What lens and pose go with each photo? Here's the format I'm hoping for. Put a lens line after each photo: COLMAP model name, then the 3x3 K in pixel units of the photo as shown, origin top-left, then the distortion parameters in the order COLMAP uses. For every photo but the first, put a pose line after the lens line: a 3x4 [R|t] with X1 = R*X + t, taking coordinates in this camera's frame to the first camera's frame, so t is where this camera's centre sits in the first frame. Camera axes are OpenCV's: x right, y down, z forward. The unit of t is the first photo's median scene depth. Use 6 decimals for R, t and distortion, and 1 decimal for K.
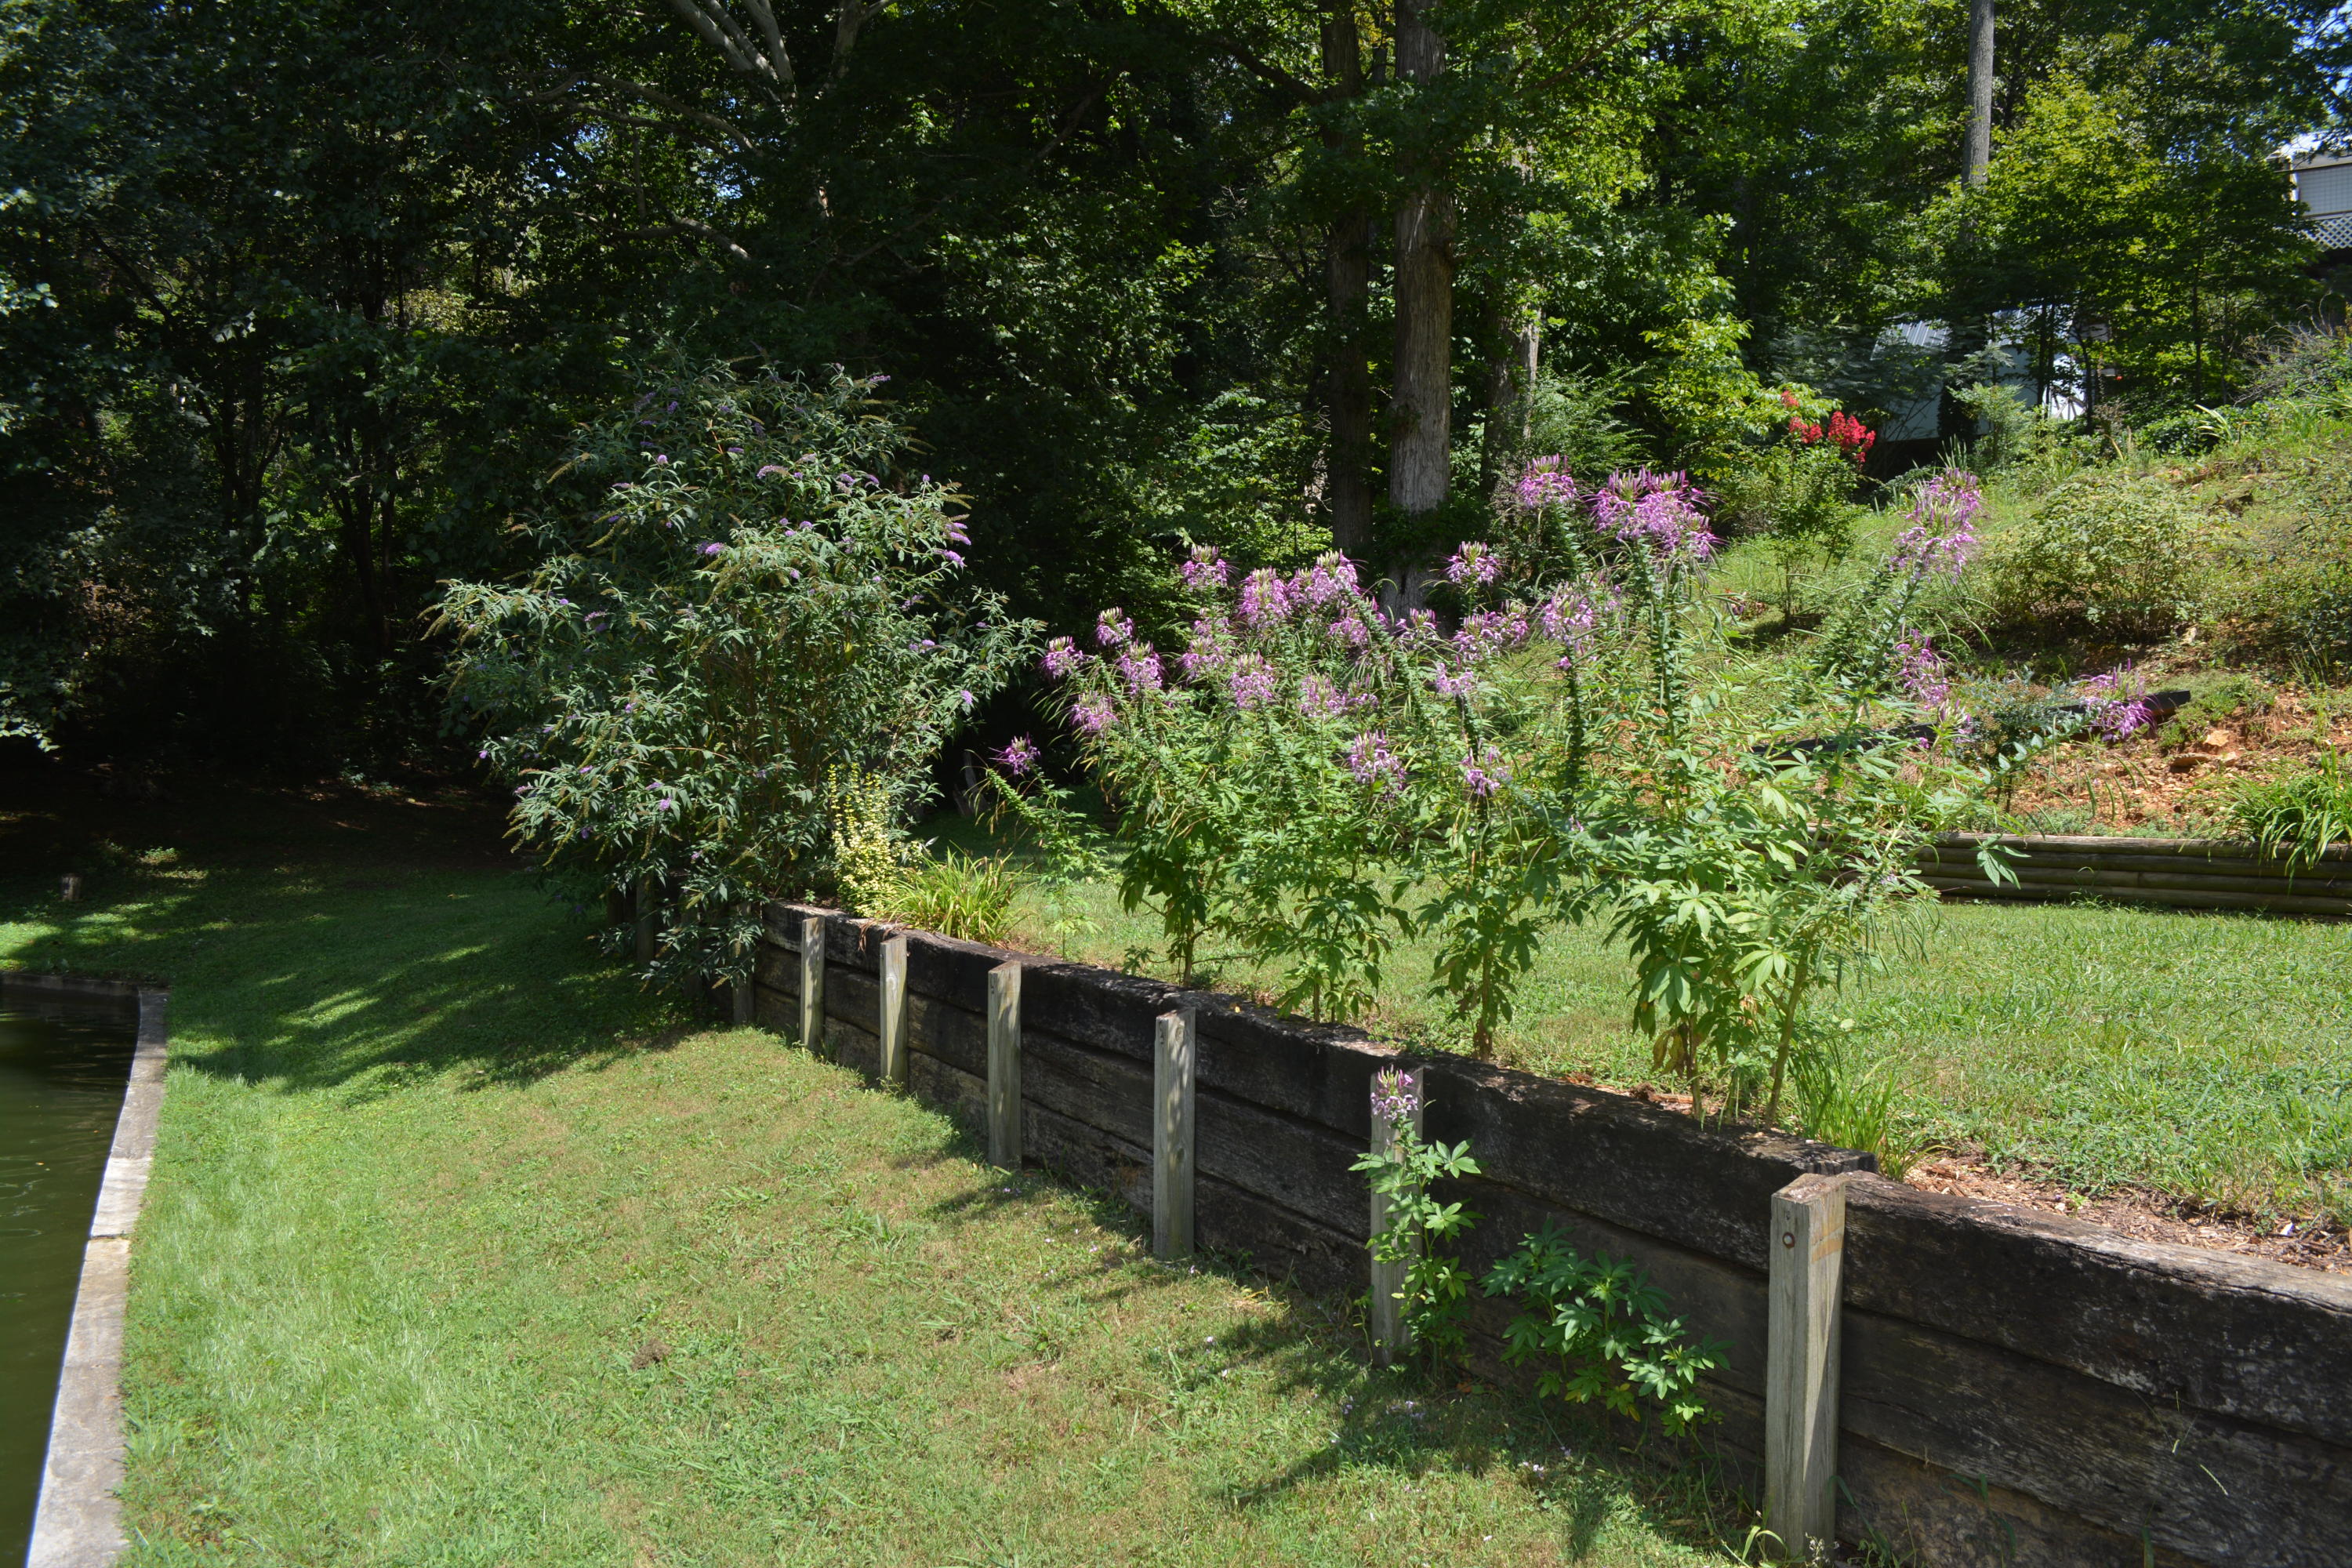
lens RADIAL K [[1847.6, 0, 1180.5], [0, 1847.6, 809.8], [0, 0, 1]] dist [-0.088707, 0.020066]
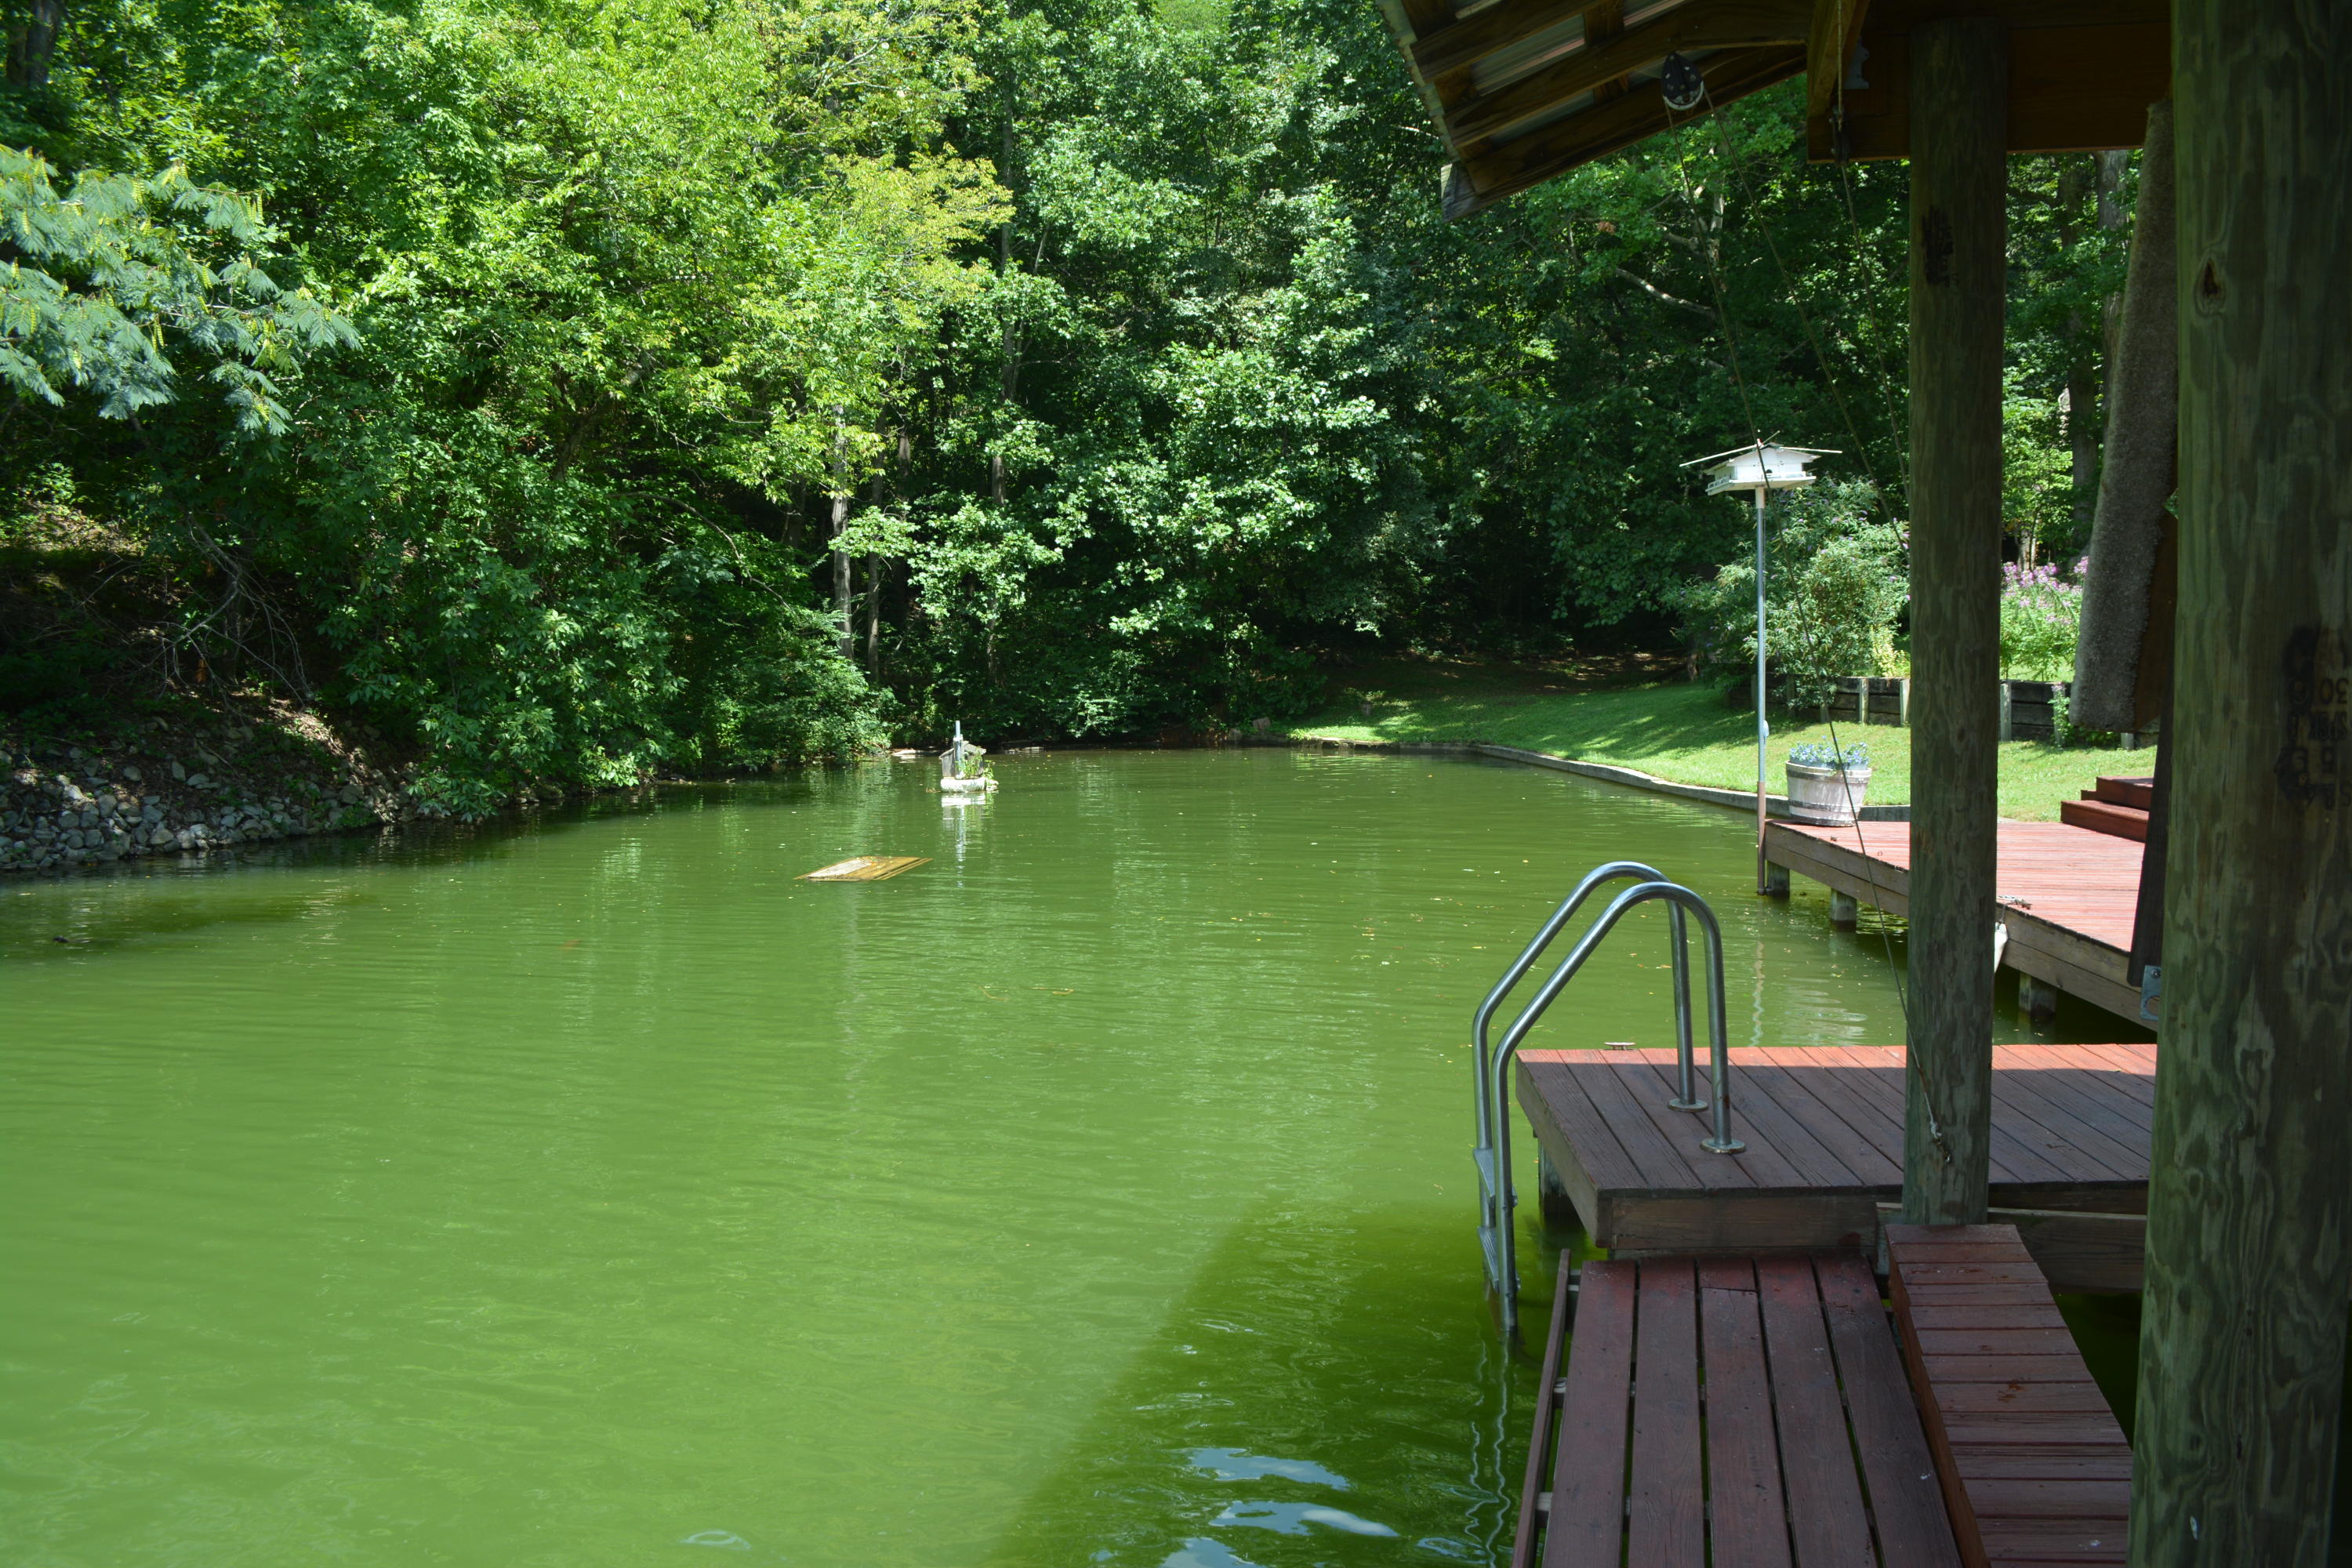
lens RADIAL K [[1847.6, 0, 1180.5], [0, 1847.6, 809.8], [0, 0, 1]] dist [-0.088707, 0.020066]
pose [[0.921298, -0.010193, -0.388724, -0.075678], [0.038771, 0.997083, 0.065743, 0.032679], [0.386920, -0.075641, 0.919006, -2.022649]]
